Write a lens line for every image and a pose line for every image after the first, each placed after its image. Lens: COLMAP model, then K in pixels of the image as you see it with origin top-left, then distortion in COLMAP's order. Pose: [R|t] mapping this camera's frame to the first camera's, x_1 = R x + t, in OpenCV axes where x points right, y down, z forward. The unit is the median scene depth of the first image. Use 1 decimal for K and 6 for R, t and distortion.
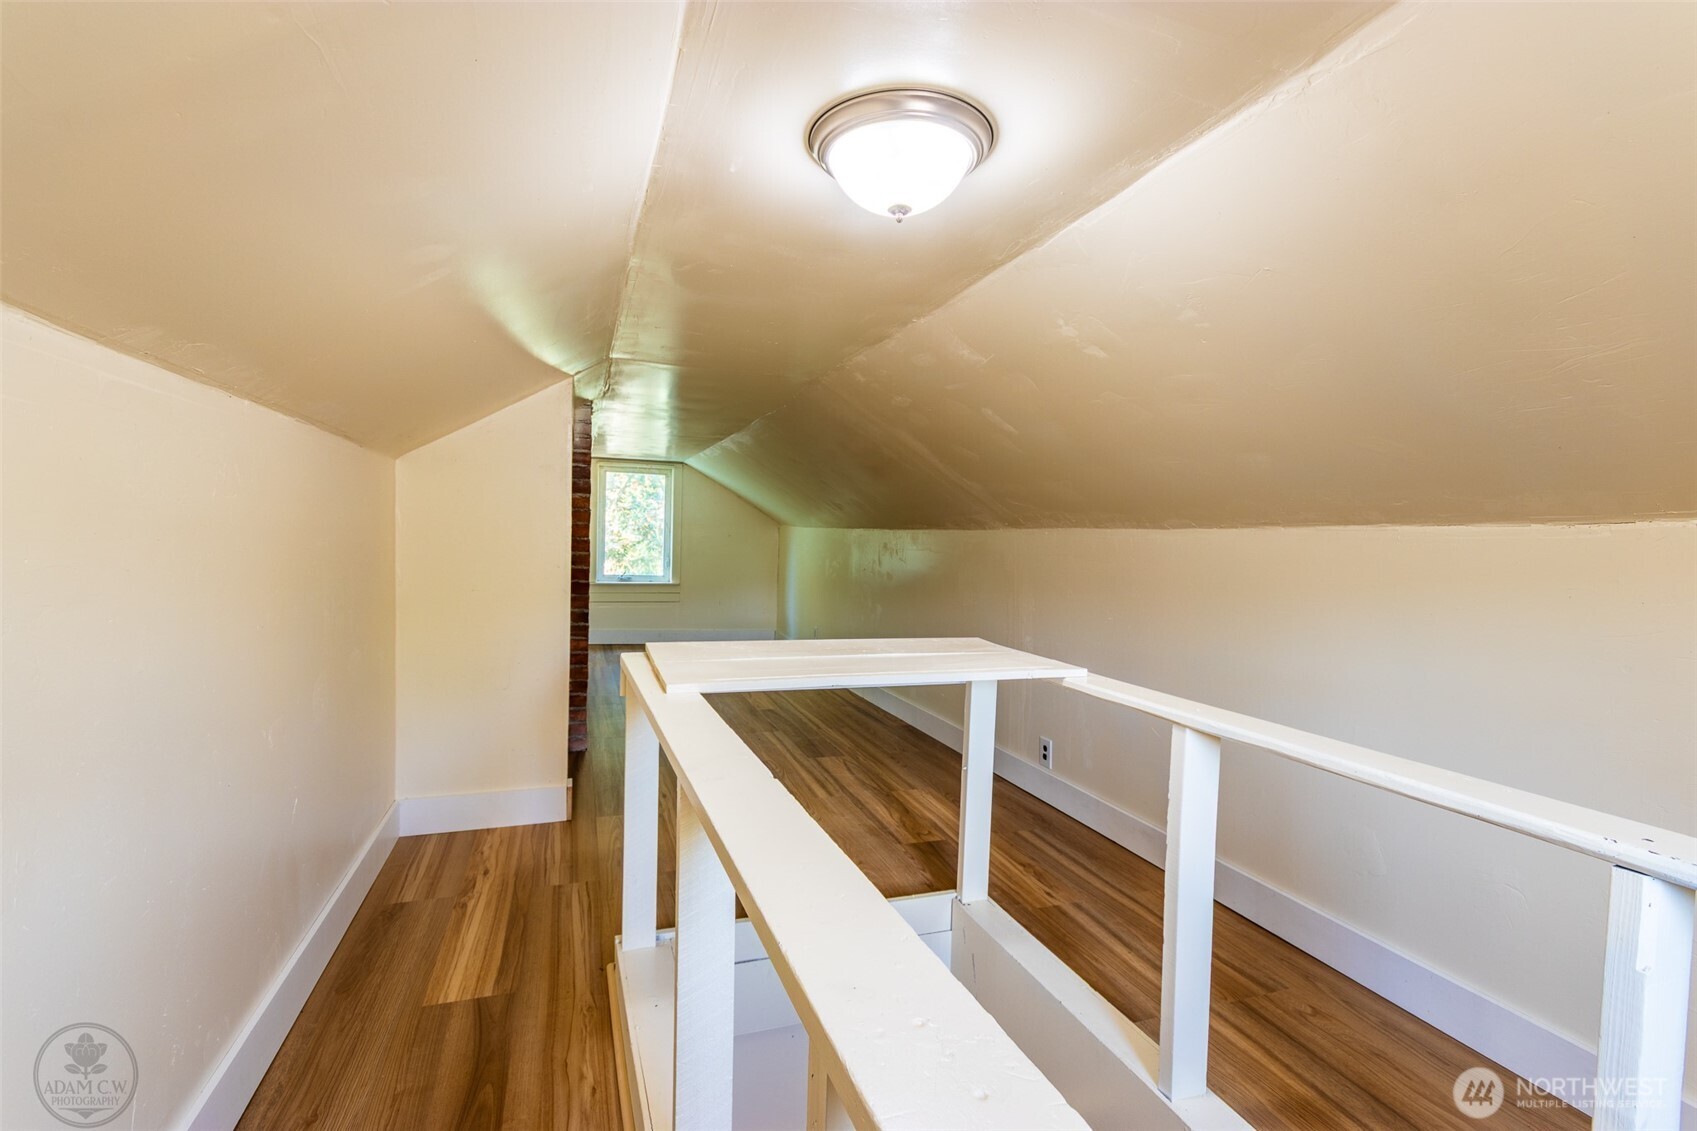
lens RADIAL K [[773.0, 0, 848.5], [0, 773.0, 565.5], [0, 0, 1]] dist [-0.001112, -0.000033]
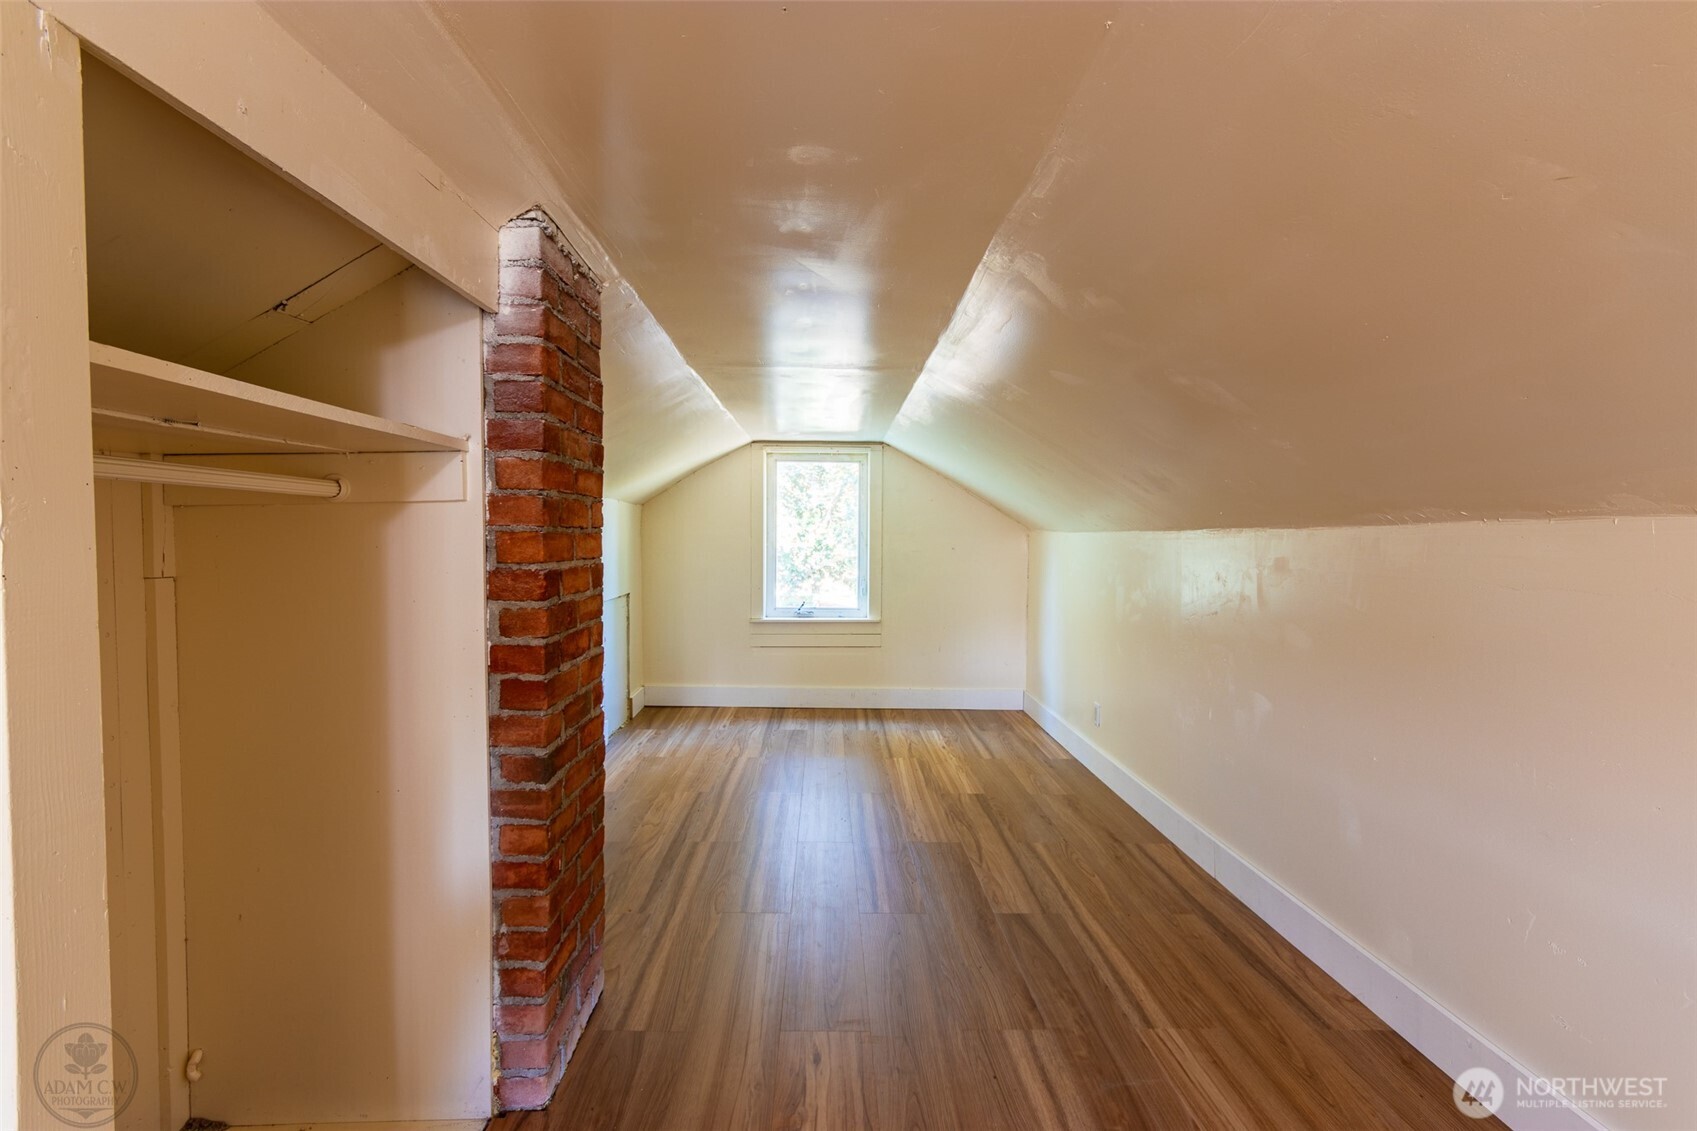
lens RADIAL K [[773.0, 0, 848.5], [0, 773.0, 565.5], [0, 0, 1]] dist [-0.001112, -0.000033]
pose [[0.951749, -0.014154, -0.306551, -0.036373], [0.009593, 0.999820, -0.016378, -0.014210], [0.306727, 0.012647, 0.951713, 0.349508]]
